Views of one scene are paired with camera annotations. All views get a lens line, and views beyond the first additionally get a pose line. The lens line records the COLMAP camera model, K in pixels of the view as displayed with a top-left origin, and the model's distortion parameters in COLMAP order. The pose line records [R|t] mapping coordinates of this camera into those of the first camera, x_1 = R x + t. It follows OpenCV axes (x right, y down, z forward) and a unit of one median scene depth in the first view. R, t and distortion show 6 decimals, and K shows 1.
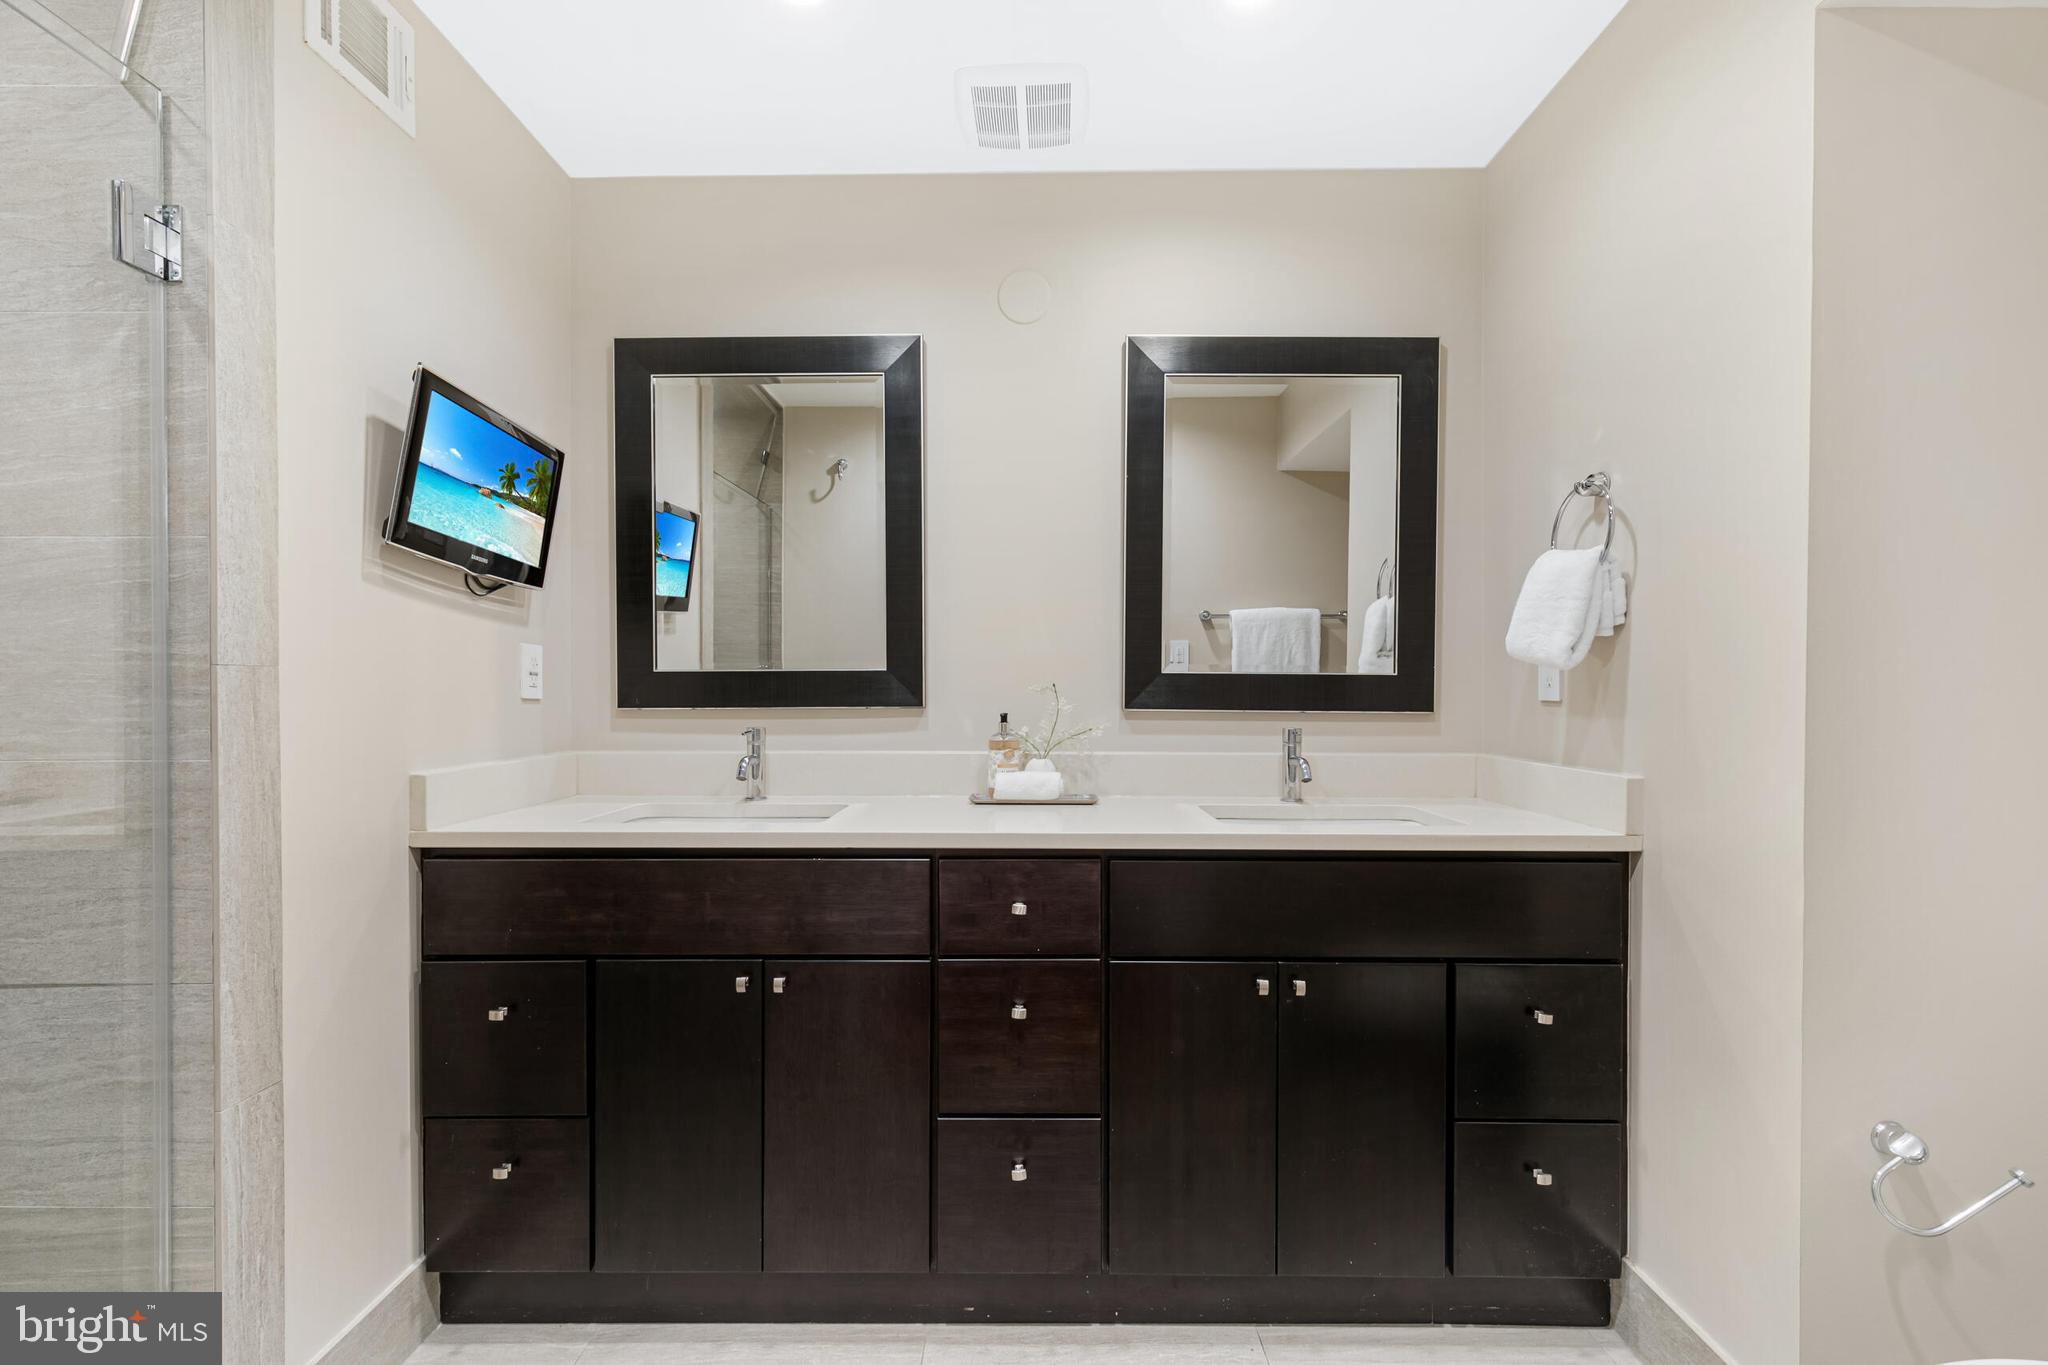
lens RADIAL K [[909.8, 0, 1010.8], [0, 909.8, 691.0], [0, 0, 1]] dist [-0.011245, 0.000787]
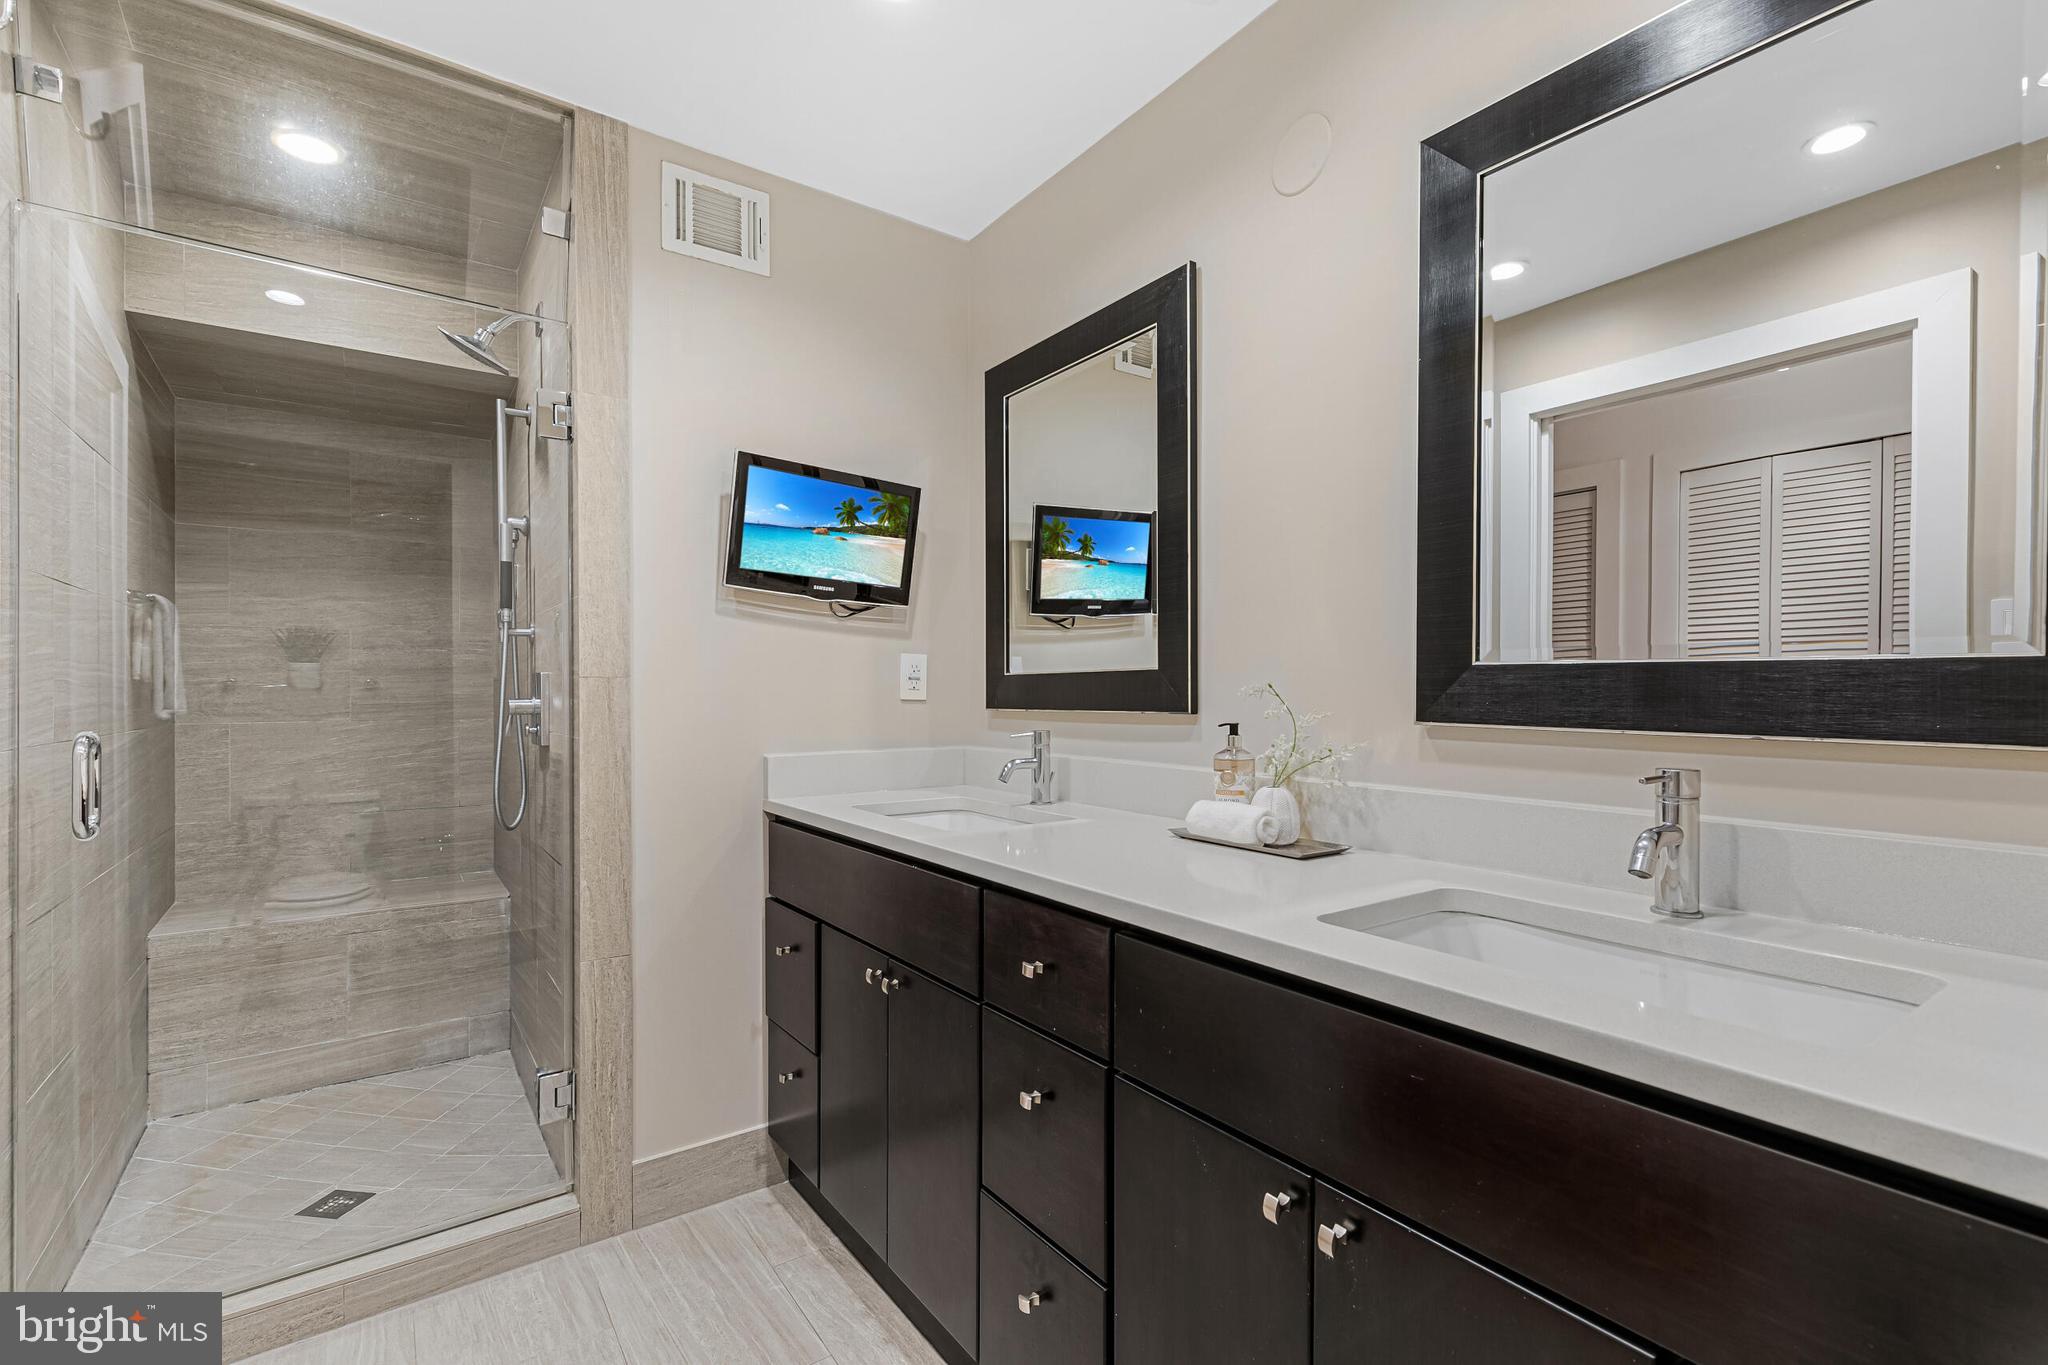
lens RADIAL K [[909.8, 0, 1015.0], [0, 909.8, 690.6], [0, 0, 1]] dist [-0.011245, 0.000787]
pose [[0.585641, -0.001449, -0.810570, 0.607170], [0.001558, 0.999999, -0.000662, -0.002624], [0.810569, -0.000875, 0.585642, 0.494146]]
